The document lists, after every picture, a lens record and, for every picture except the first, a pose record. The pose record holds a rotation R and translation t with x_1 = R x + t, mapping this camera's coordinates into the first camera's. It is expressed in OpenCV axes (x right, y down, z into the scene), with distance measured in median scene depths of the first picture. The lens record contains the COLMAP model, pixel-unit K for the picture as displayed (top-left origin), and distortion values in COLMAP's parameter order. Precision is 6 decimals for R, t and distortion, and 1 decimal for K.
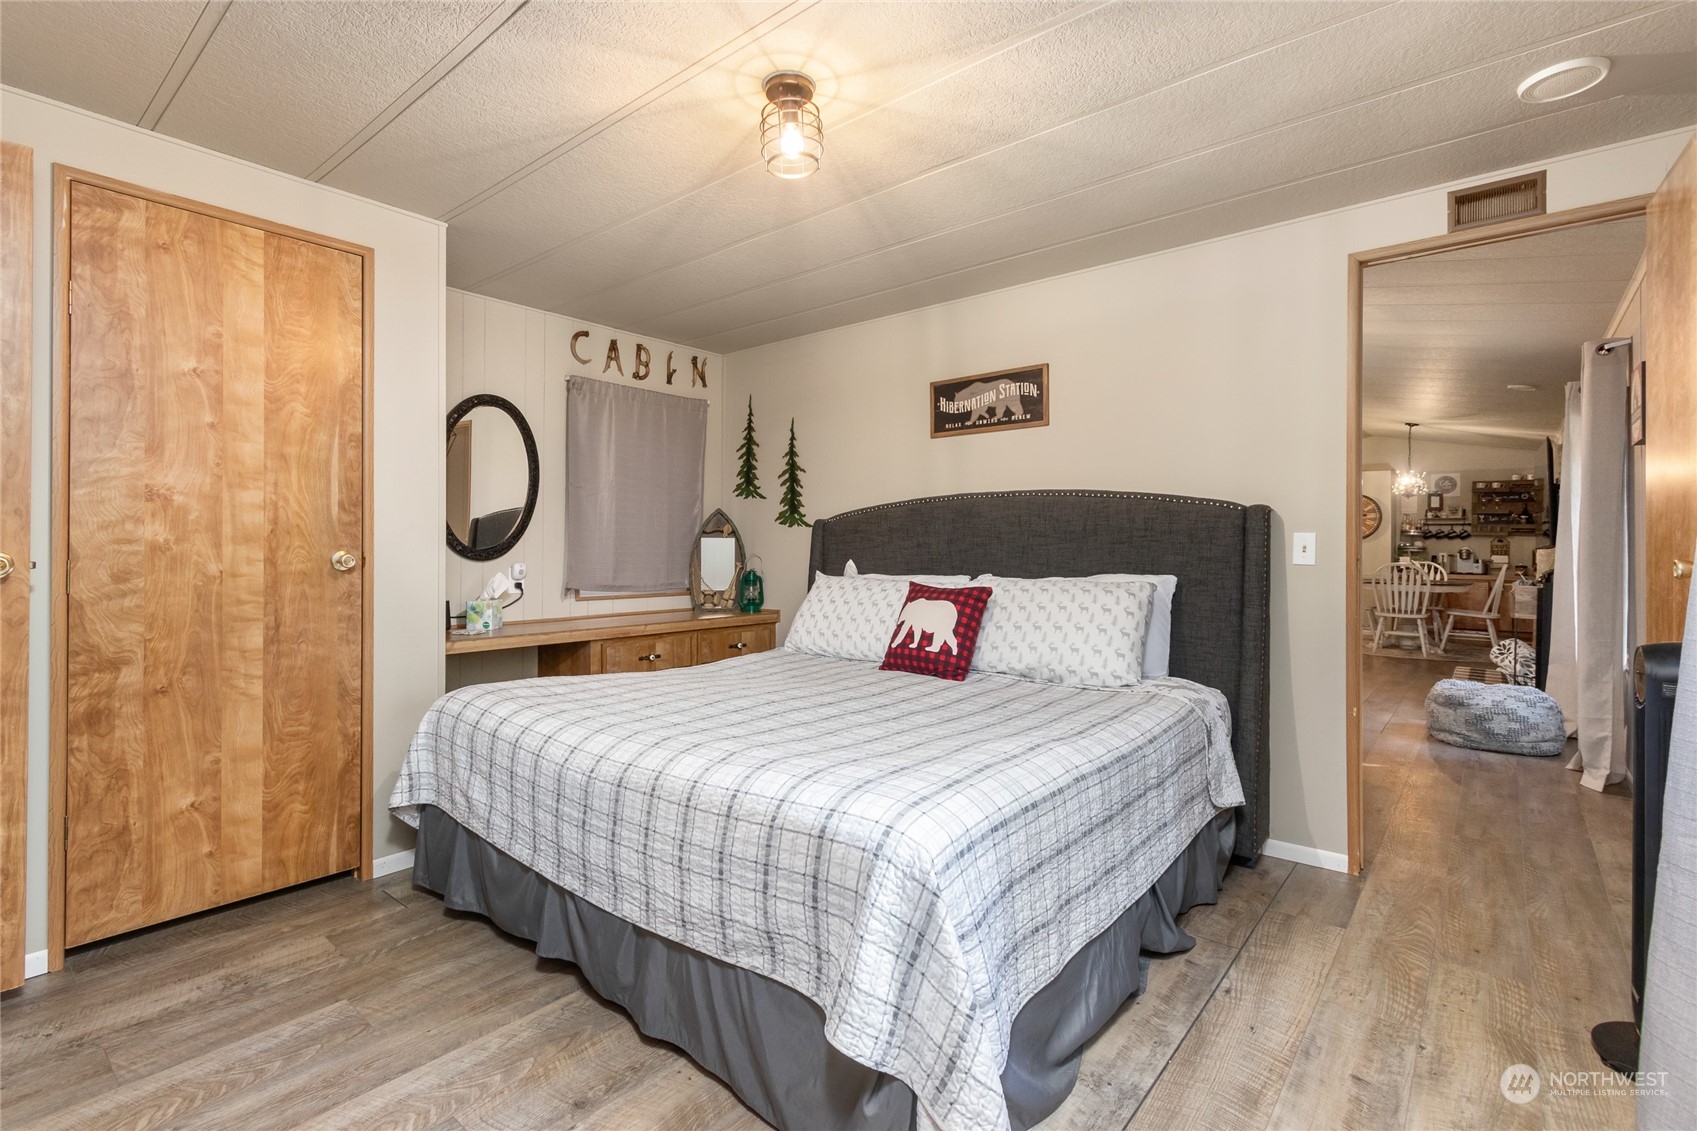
lens RADIAL K [[783.5, 0, 828.9], [0, 783.5, 543.2], [0, 0, 1]] dist [0.006921, -0.002546]
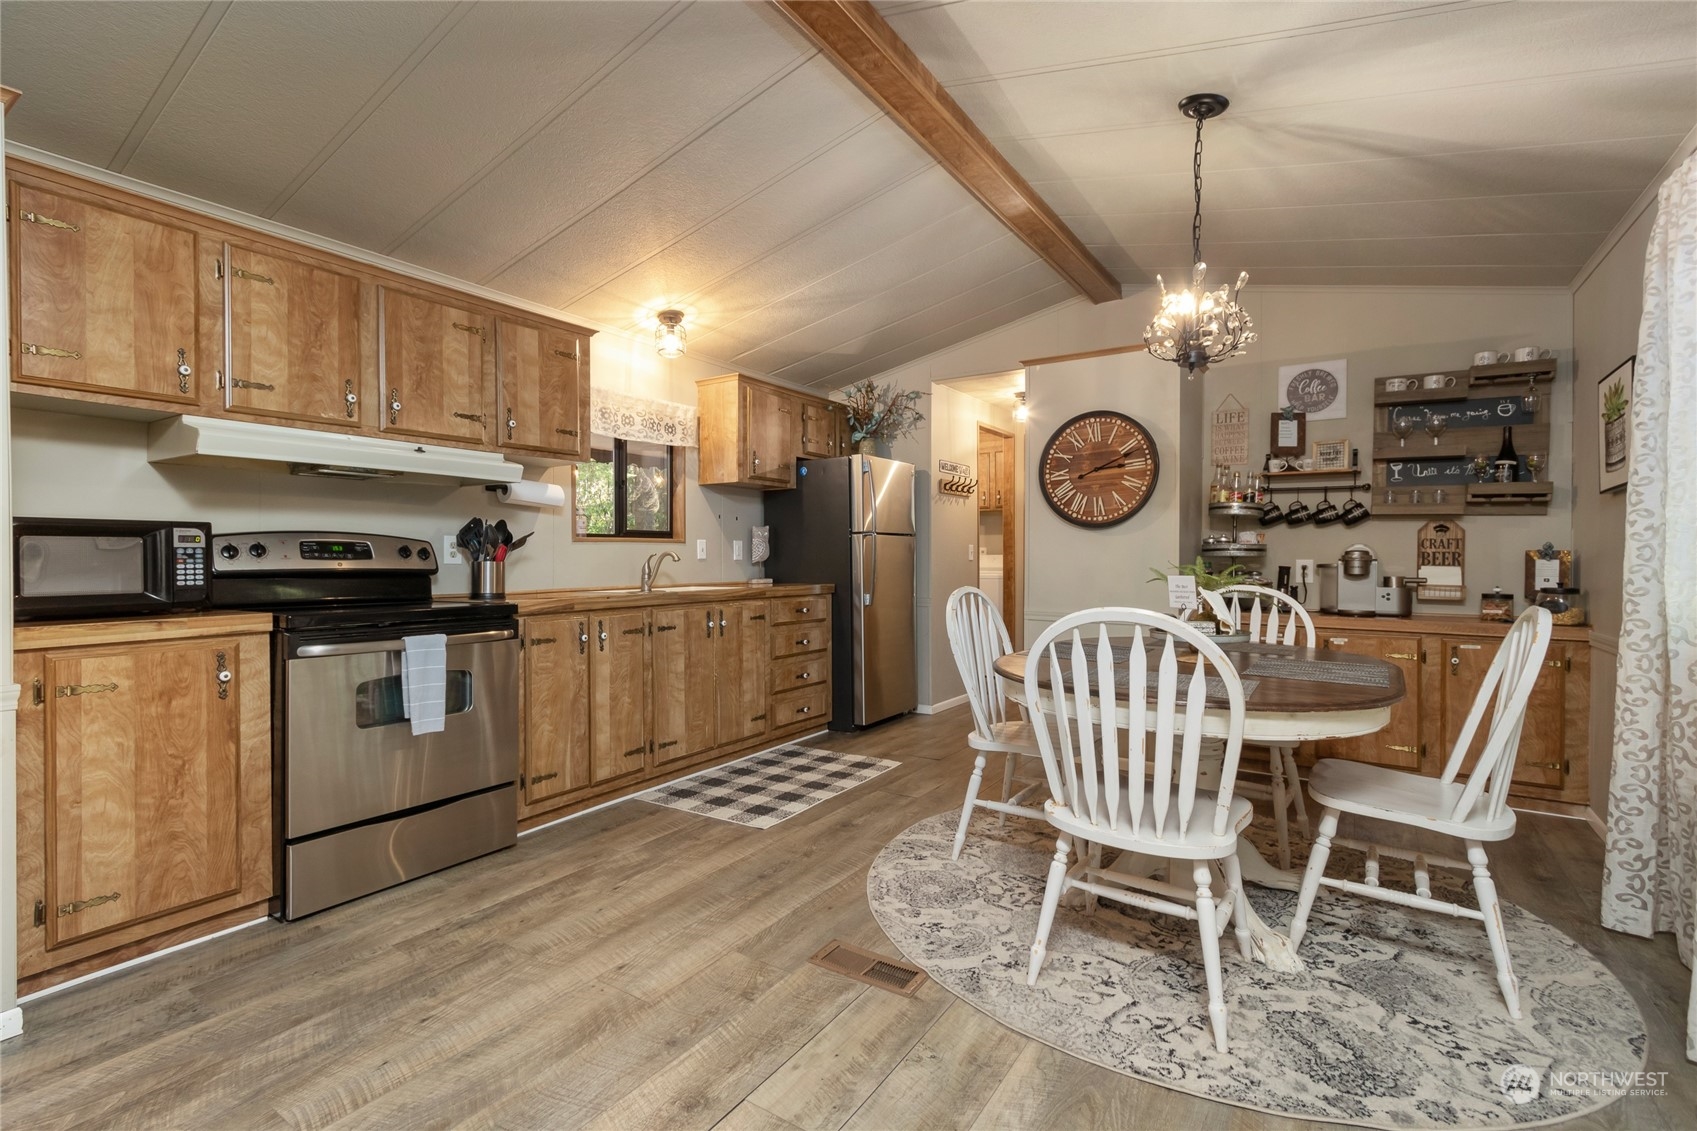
lens RADIAL K [[783.5, 0, 841.1], [0, 783.5, 560.1], [0, 0, 1]] dist [0.006921, -0.002546]
pose [[0.992082, -0.003364, 0.125544, 0.504293], [0.002240, 0.999956, 0.009094, 0.008106], [-0.125569, -0.008740, 0.992046, 0.642763]]
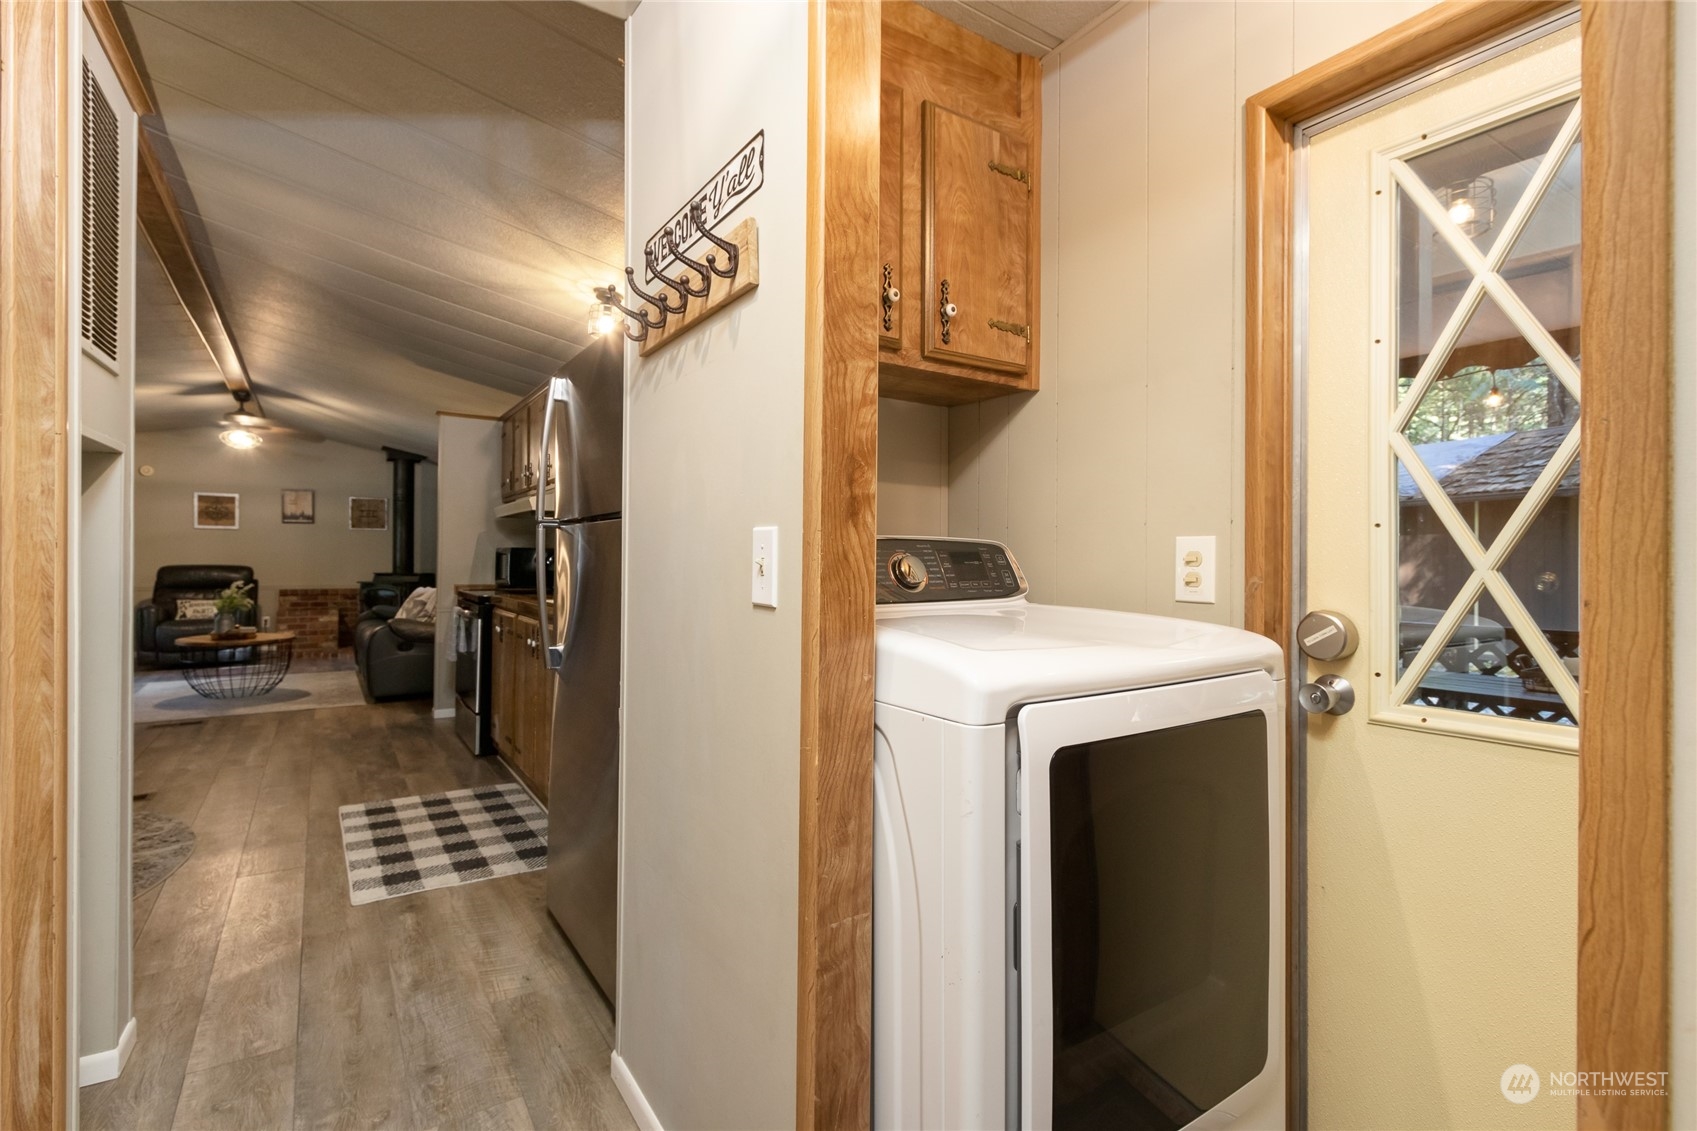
lens RADIAL K [[783.5, 0, 820.9], [0, 783.5, 556.6], [0, 0, 1]] dist [0.006921, -0.002546]
pose [[-0.297673, -0.008402, -0.954631, 0.782546], [-0.005440, 0.999960, -0.007105, 0.006226], [0.954652, 0.003078, -0.297707, 1.256375]]
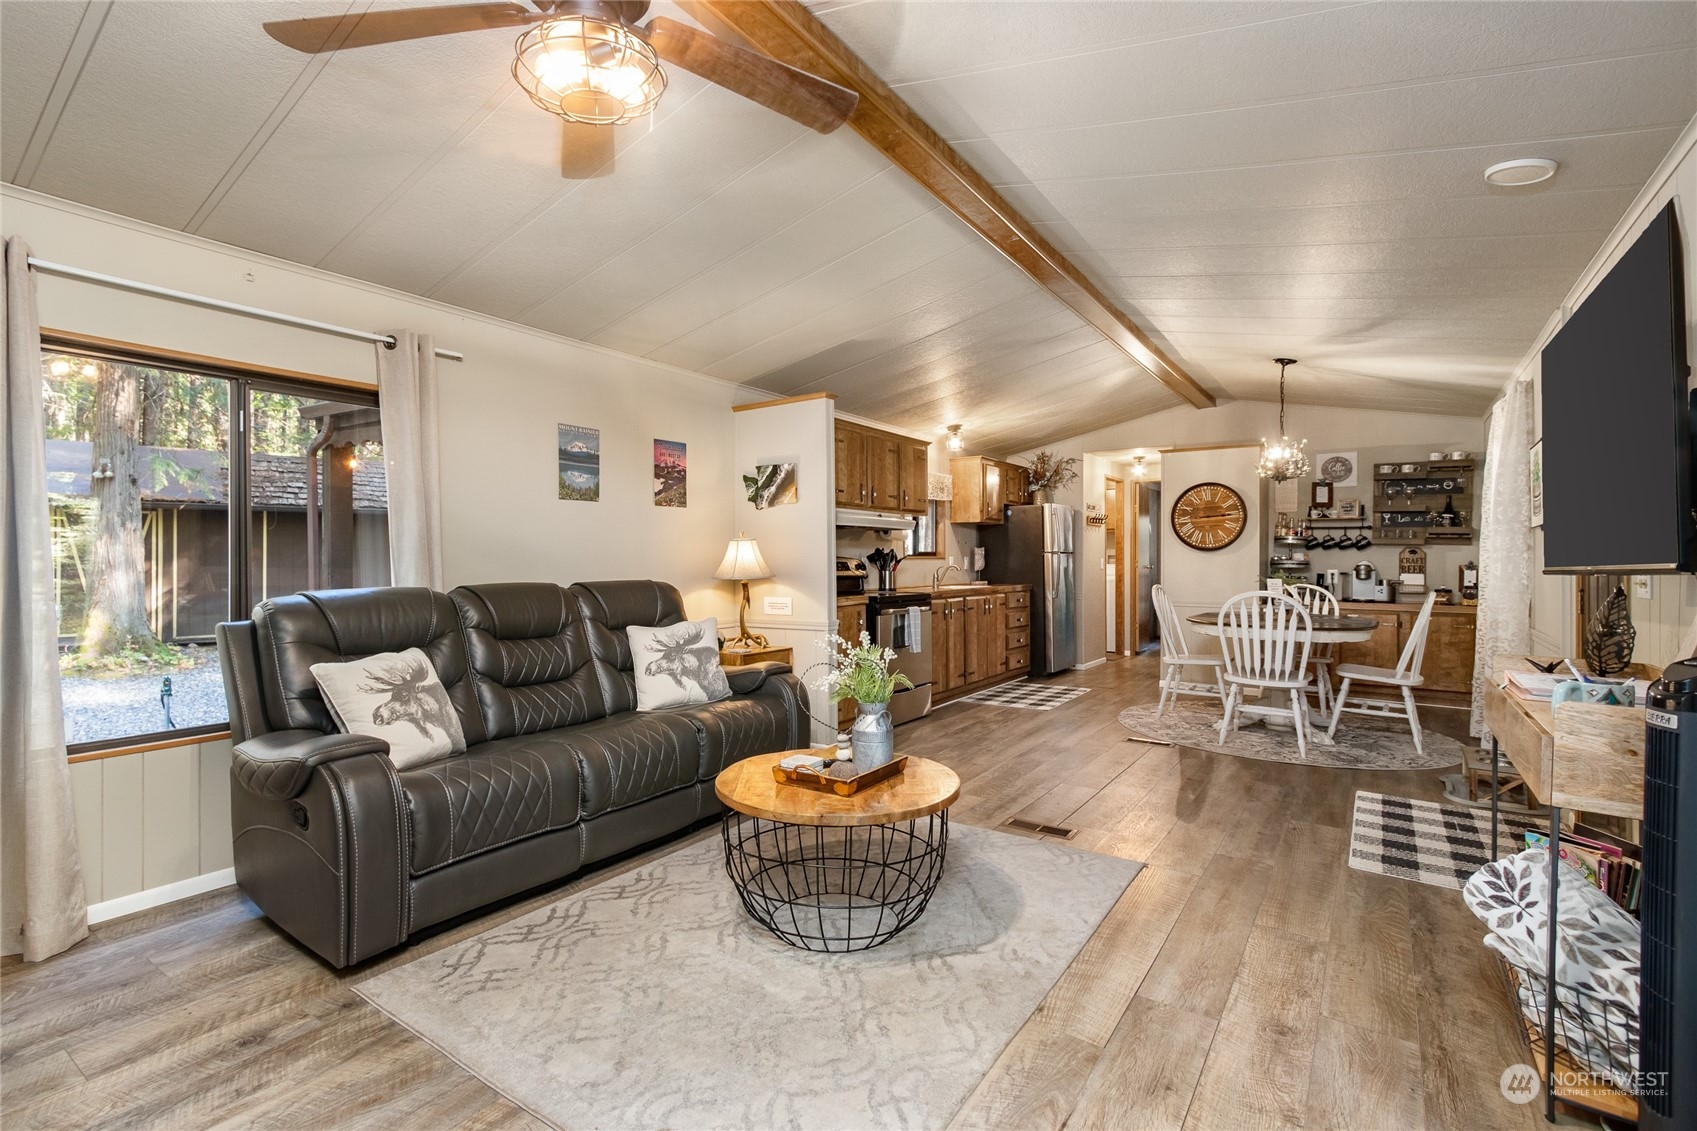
lens RADIAL K [[783.5, 0, 838.4], [0, 783.5, 557.8], [0, 0, 1]] dist [0.006921, -0.002546]
pose [[0.994829, -0.003192, 0.101510, 0.295959], [0.003150, 0.999995, 0.000575, 0.000046], [-0.101511, -0.000253, 0.994834, 0.379420]]
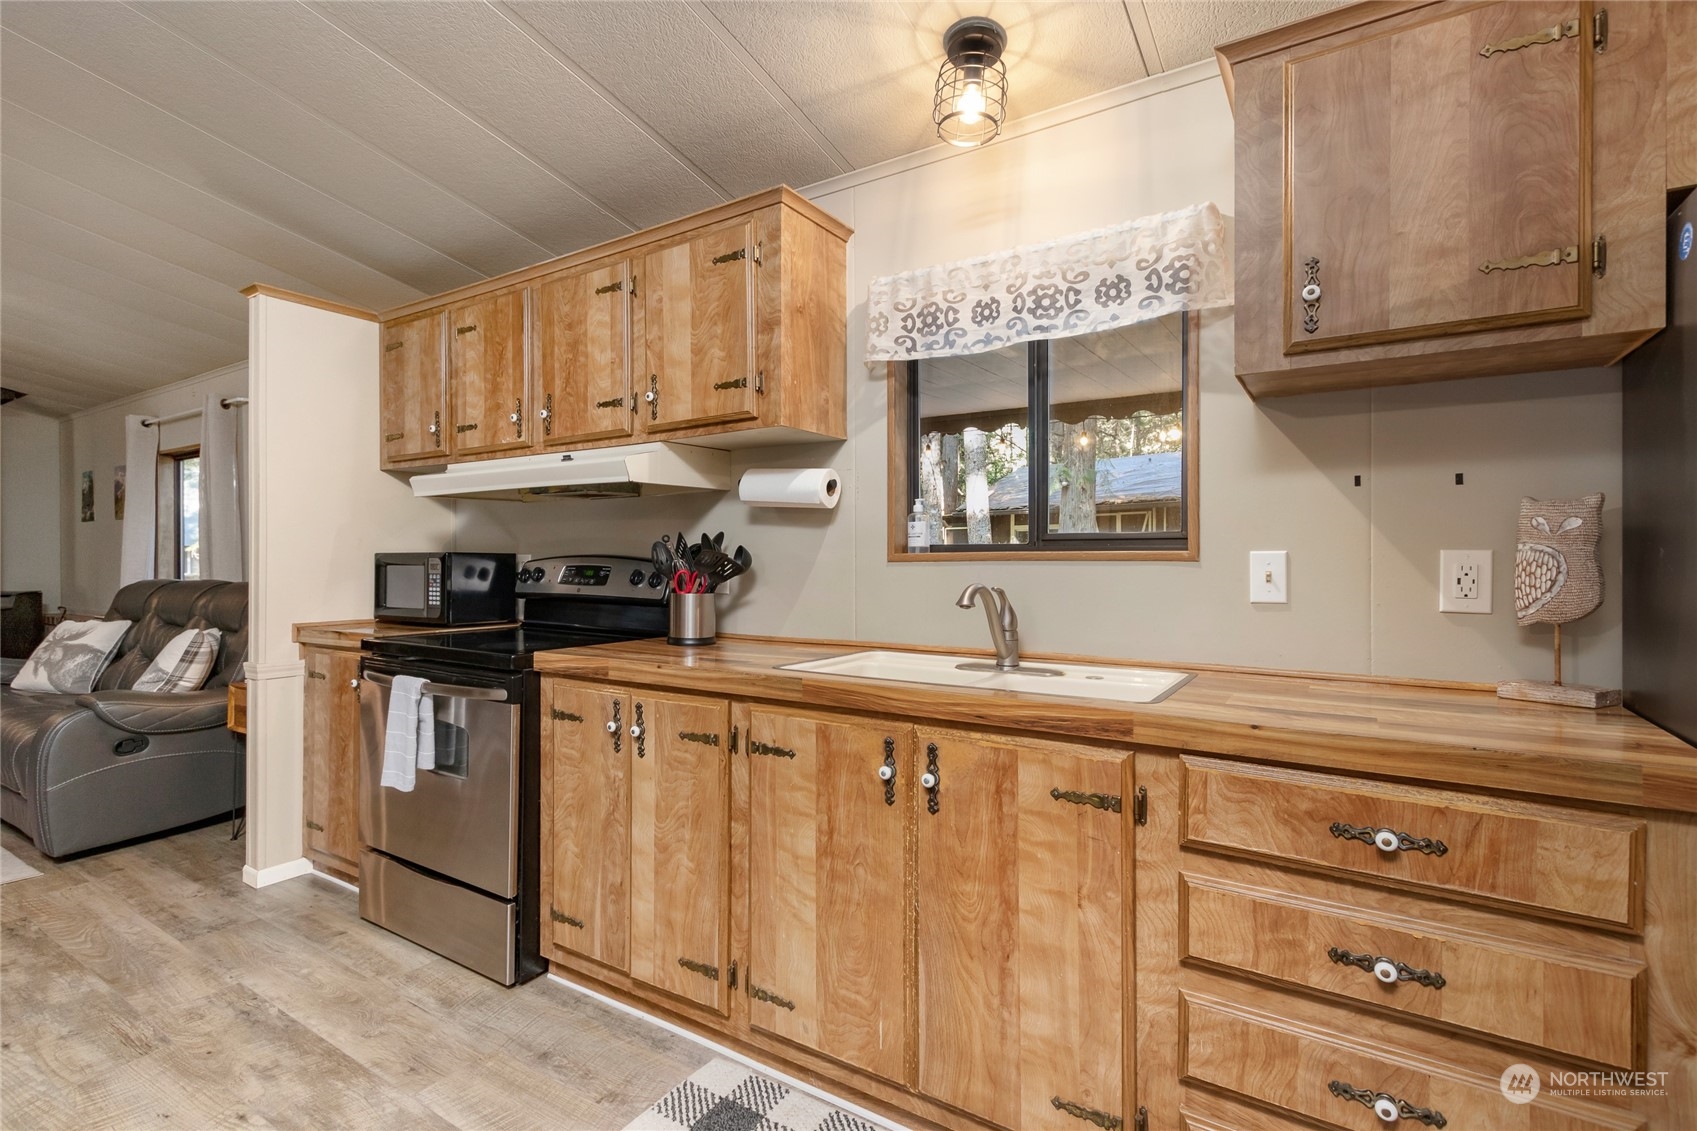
lens RADIAL K [[783.5, 0, 799.2], [0, 783.5, 558.4], [0, 0, 1]] dist [0.006921, -0.002546]
pose [[0.120860, 0.000334, -0.992669, 0.638889], [0.005515, 0.999984, 0.001008, 0.000942], [0.992654, -0.005597, 0.120856, 0.995354]]
